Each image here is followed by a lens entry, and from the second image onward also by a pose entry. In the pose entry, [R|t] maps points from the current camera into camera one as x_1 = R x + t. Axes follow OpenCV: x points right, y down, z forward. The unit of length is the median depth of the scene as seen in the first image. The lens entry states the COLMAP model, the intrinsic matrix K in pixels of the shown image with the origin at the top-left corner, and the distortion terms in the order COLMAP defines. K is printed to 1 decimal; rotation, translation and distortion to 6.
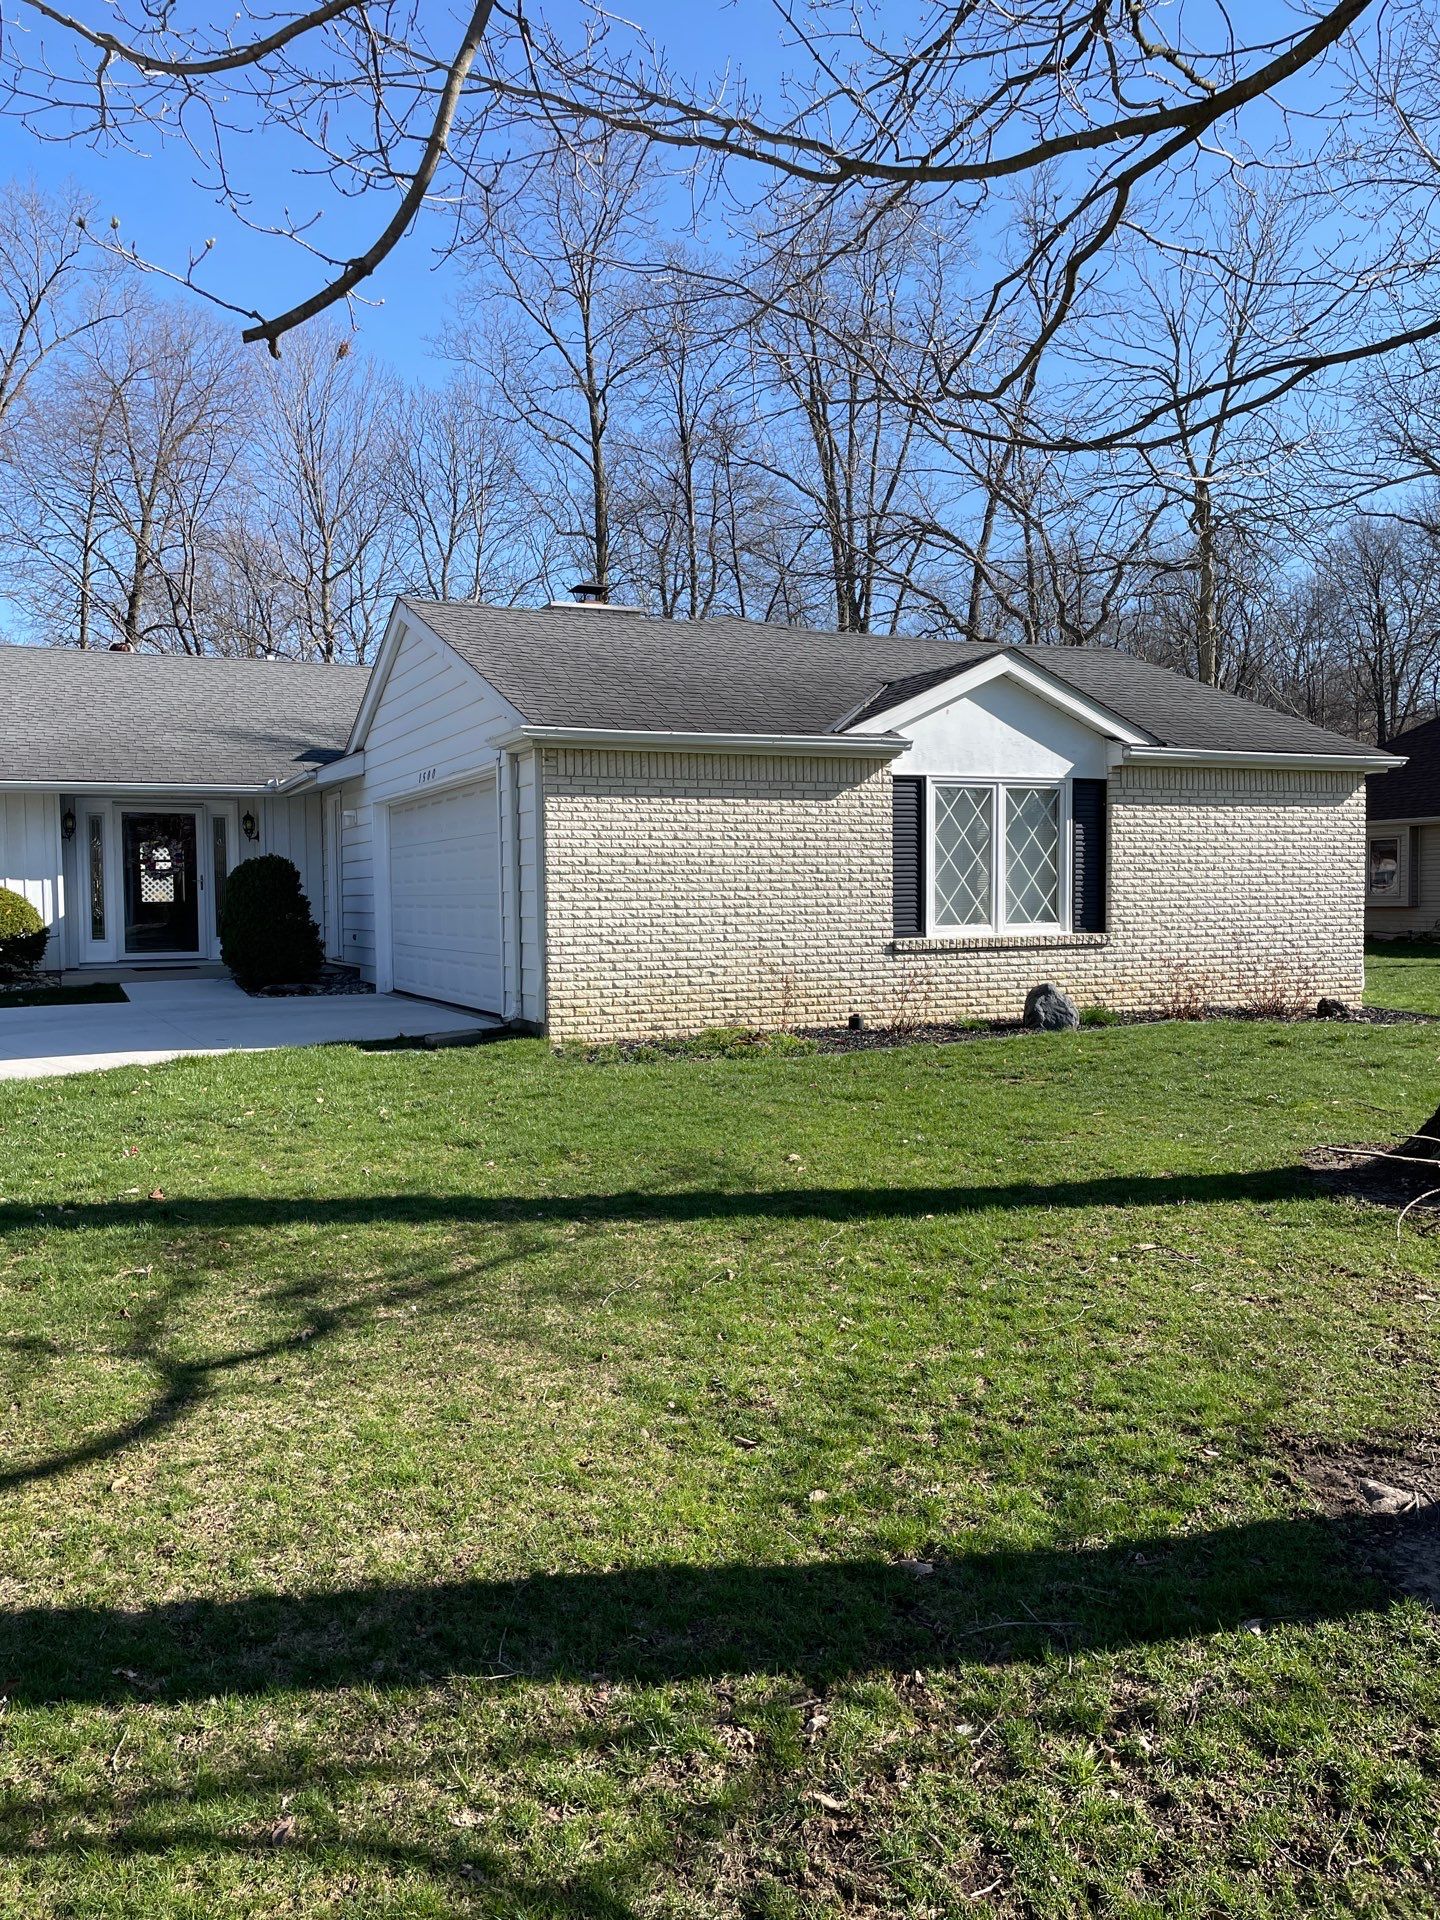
lens RADIAL K [[1504.5, 0, 720.0], [0, 1504.5, 960.0], [0, 0, 1]] dist [0.107463, -0.142412]
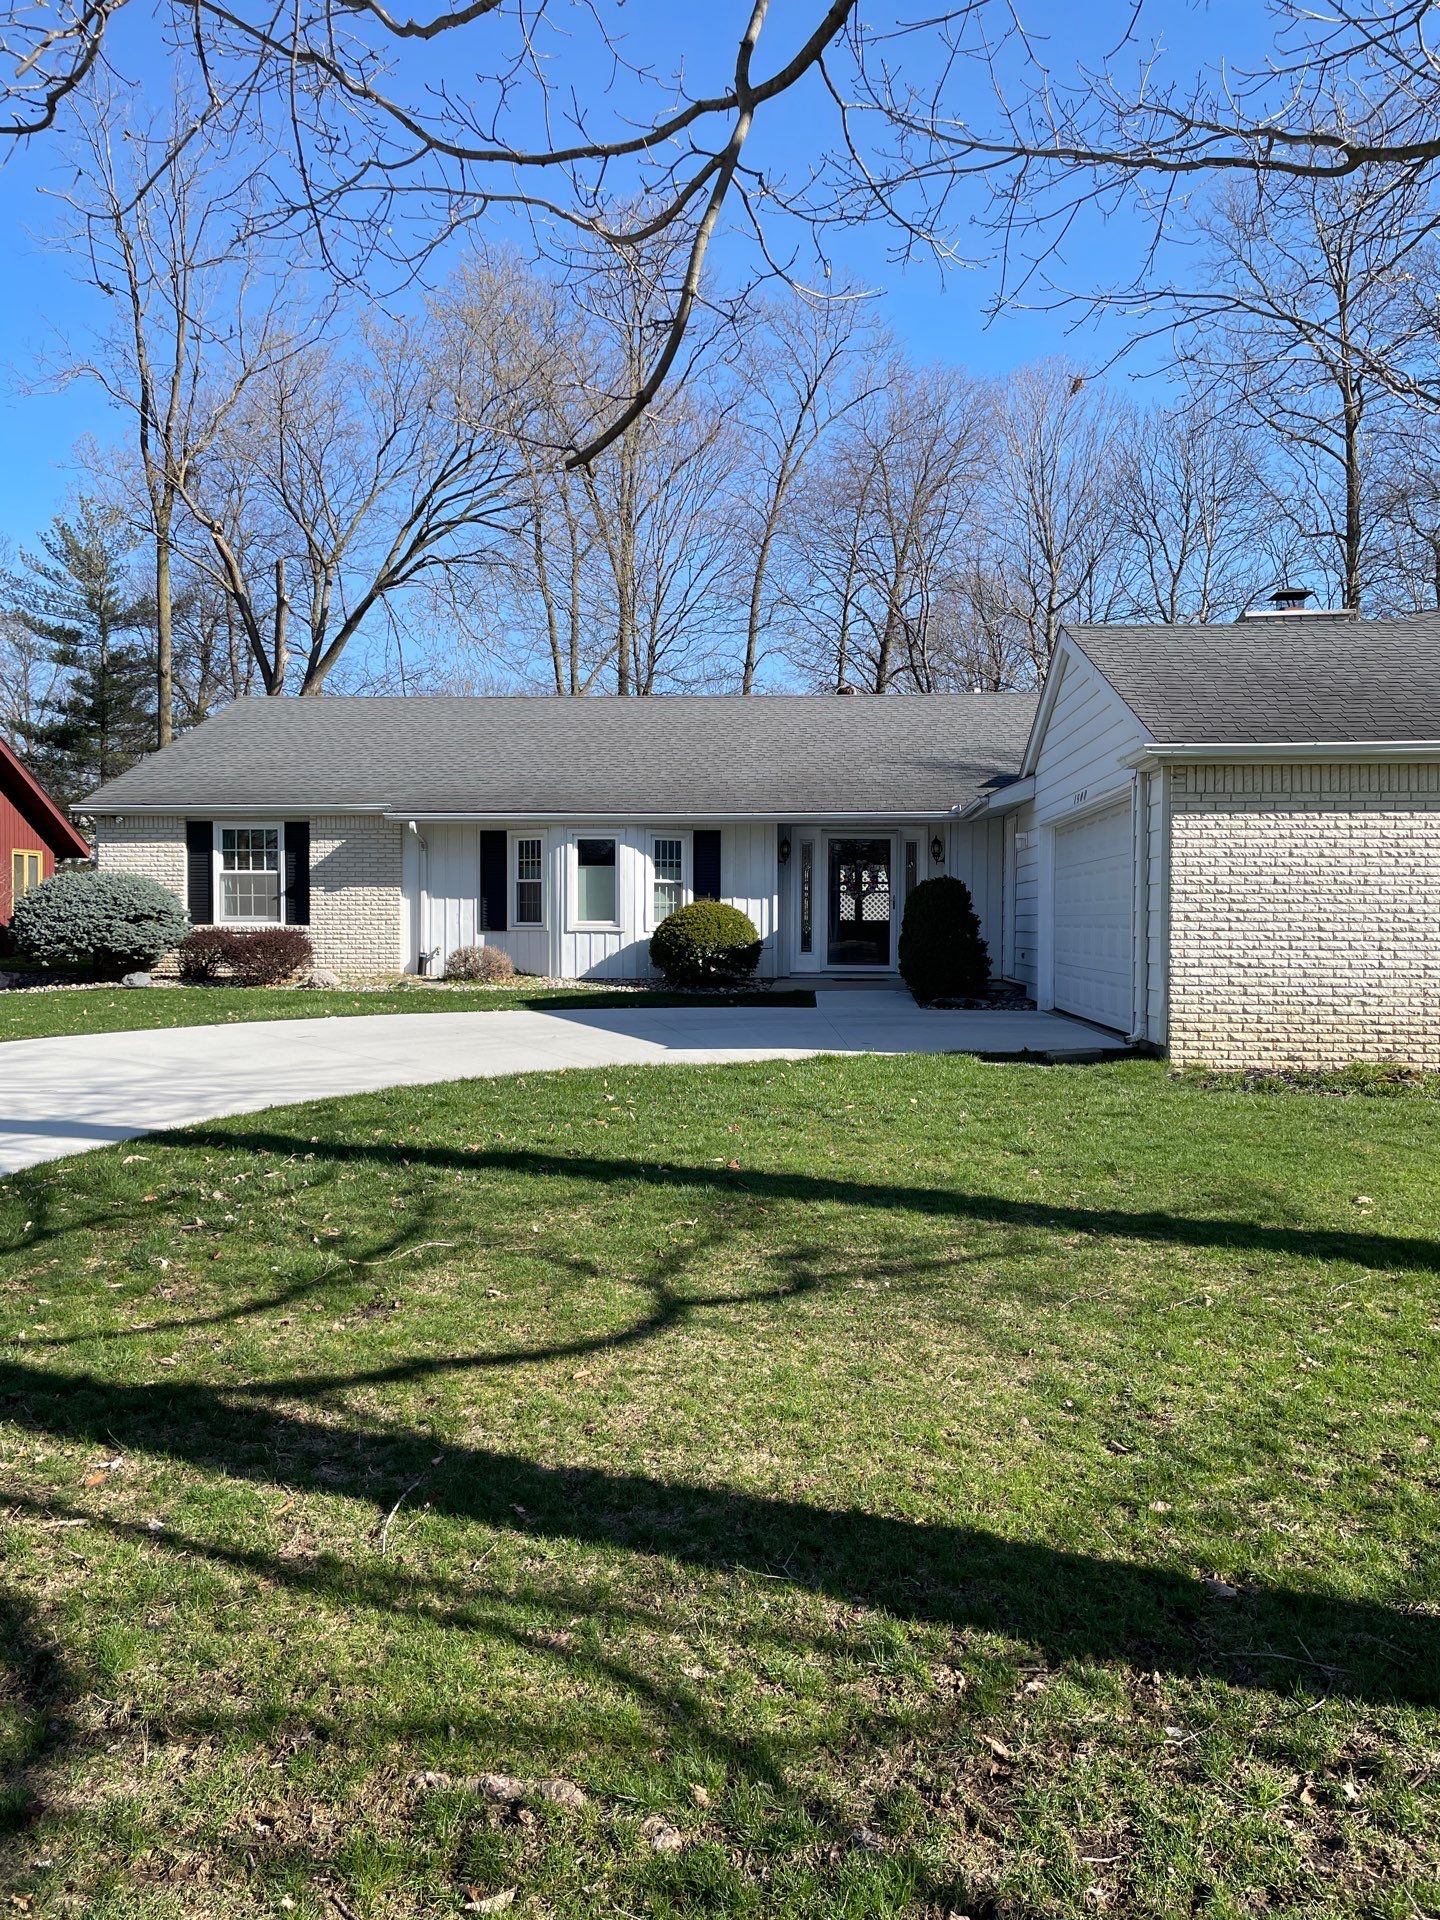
lens RADIAL K [[1536.3, 0, 722.6], [0, 1536.3, 935.0], [0, 0, 1]] dist [0.112620, -0.142244]
pose [[0.871386, 0.019898, -0.490194, 0.124434], [-0.036645, 0.999026, -0.024588, 0.005510], [0.489227, 0.039388, 0.871266, -0.018784]]
